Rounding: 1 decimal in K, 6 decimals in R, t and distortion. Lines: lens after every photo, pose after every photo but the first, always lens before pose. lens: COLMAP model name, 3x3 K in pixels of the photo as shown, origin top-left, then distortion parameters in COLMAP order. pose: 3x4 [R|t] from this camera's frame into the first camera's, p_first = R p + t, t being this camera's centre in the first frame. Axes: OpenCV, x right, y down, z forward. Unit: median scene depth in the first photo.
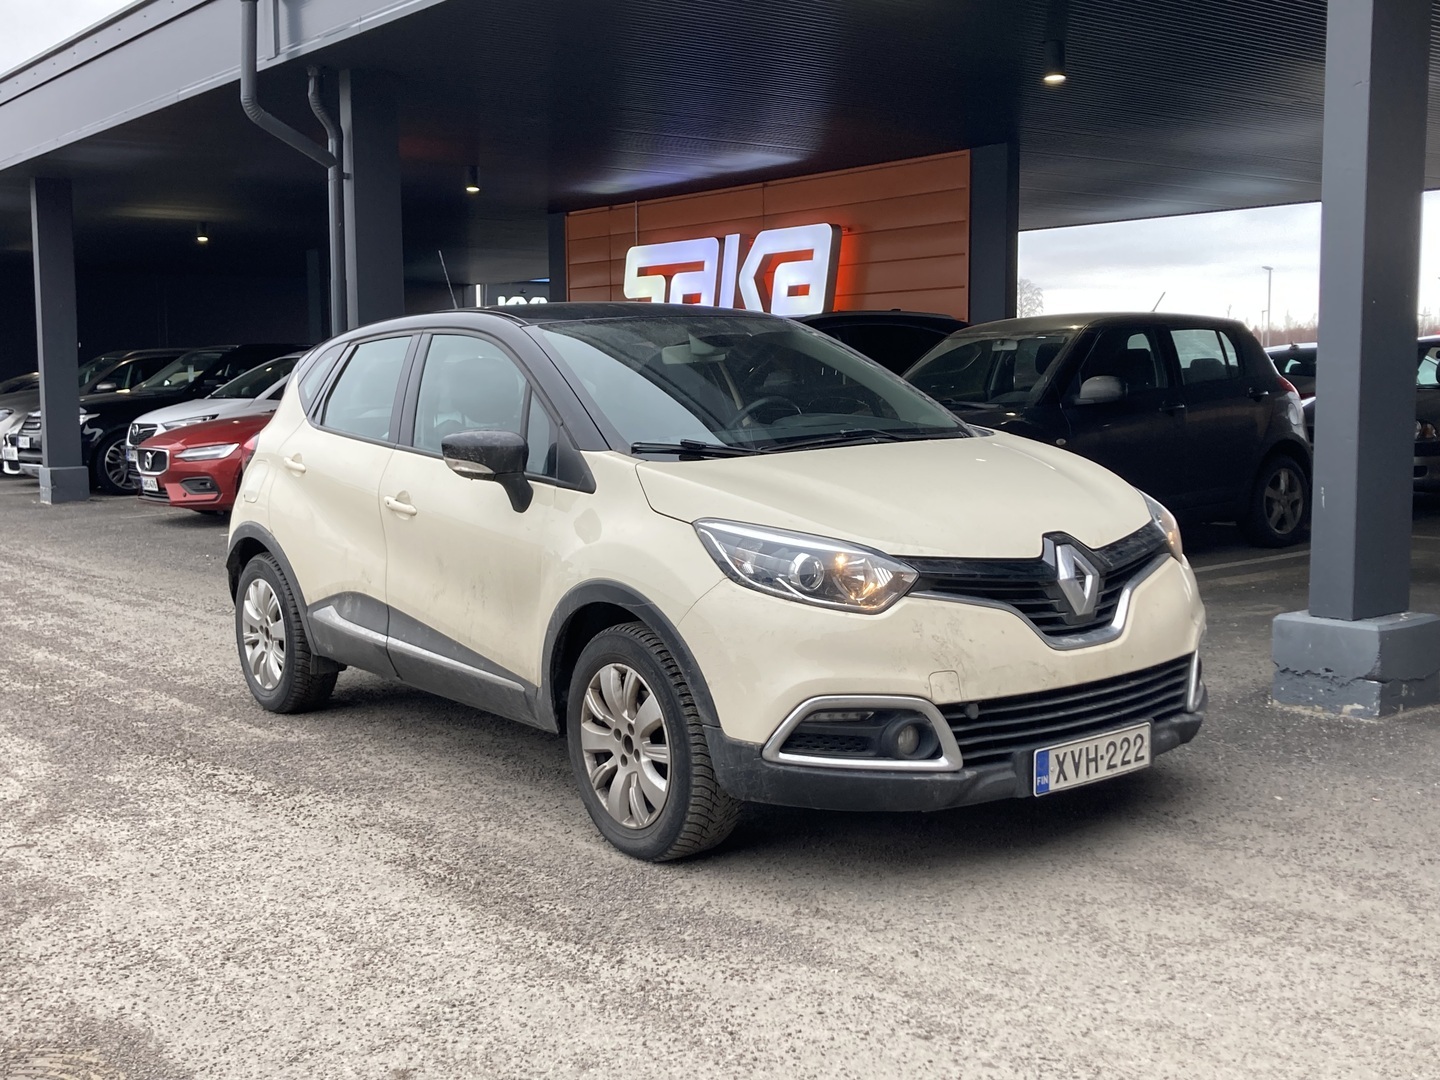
lens RADIAL K [[1644.2, 0, 720.0], [0, 1644.2, 540.0], [0, 0, 1]] dist [0.172878, -0.414949]
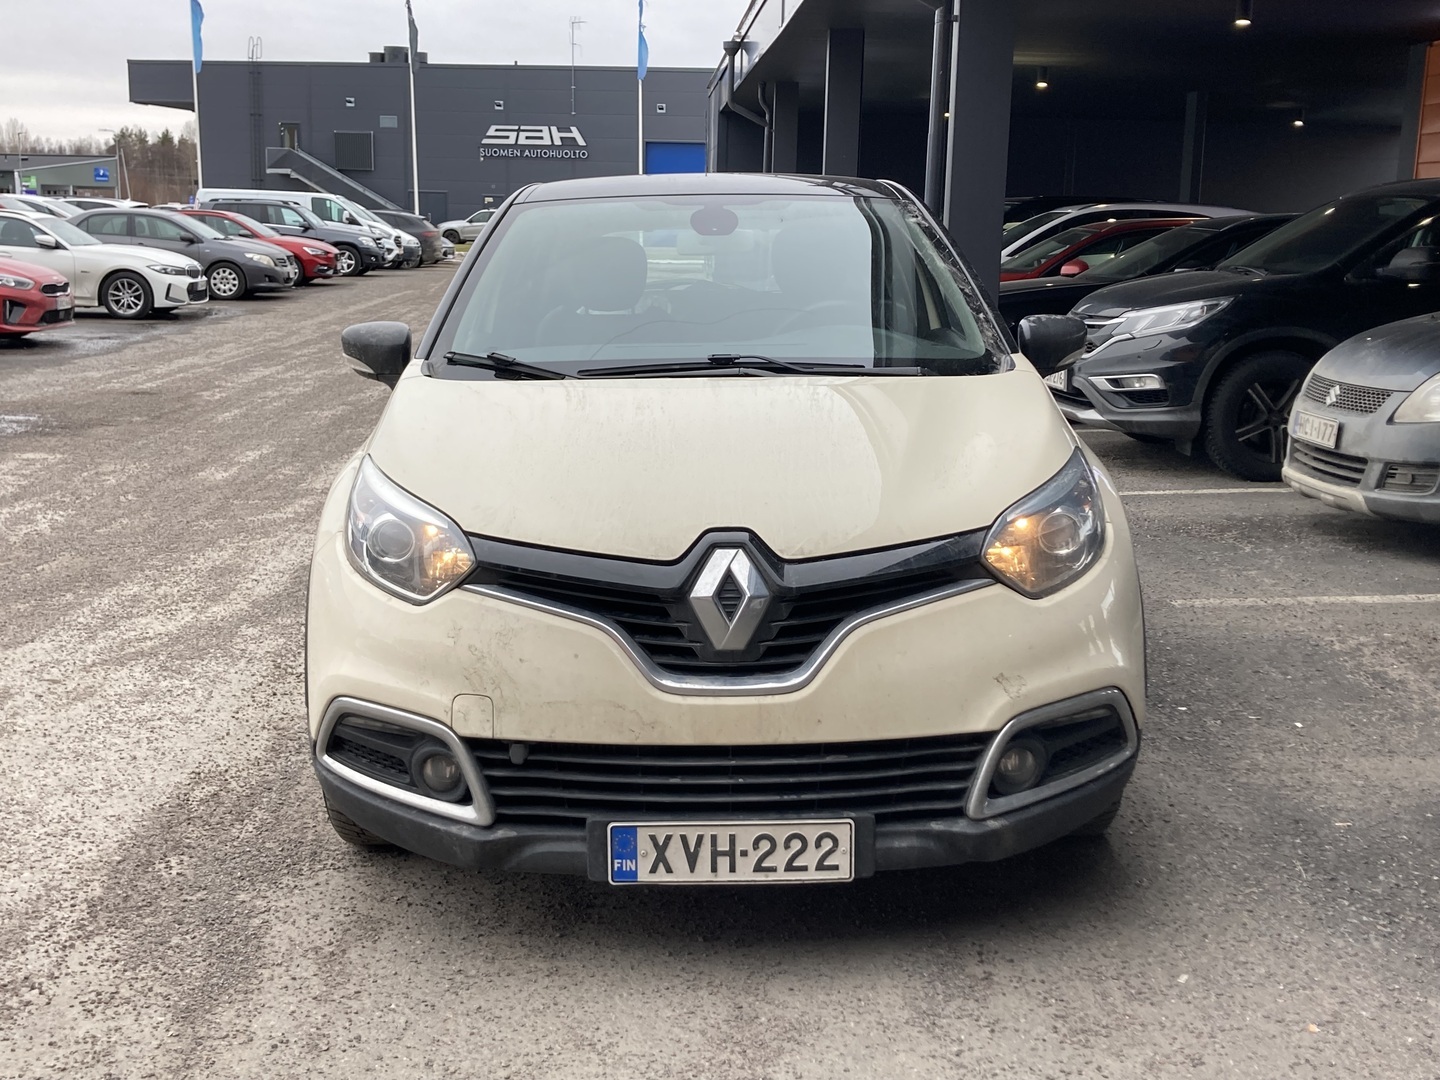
lens RADIAL K [[1644.2, 0, 720.0], [0, 1644.2, 540.0], [0, 0, 1]] dist [0.172878, -0.414949]
pose [[0.791298, 0.139072, -0.595405, 0.629509], [-0.079991, 0.988966, 0.124690, -0.088342], [0.606176, -0.051040, 0.793691, 0.449693]]
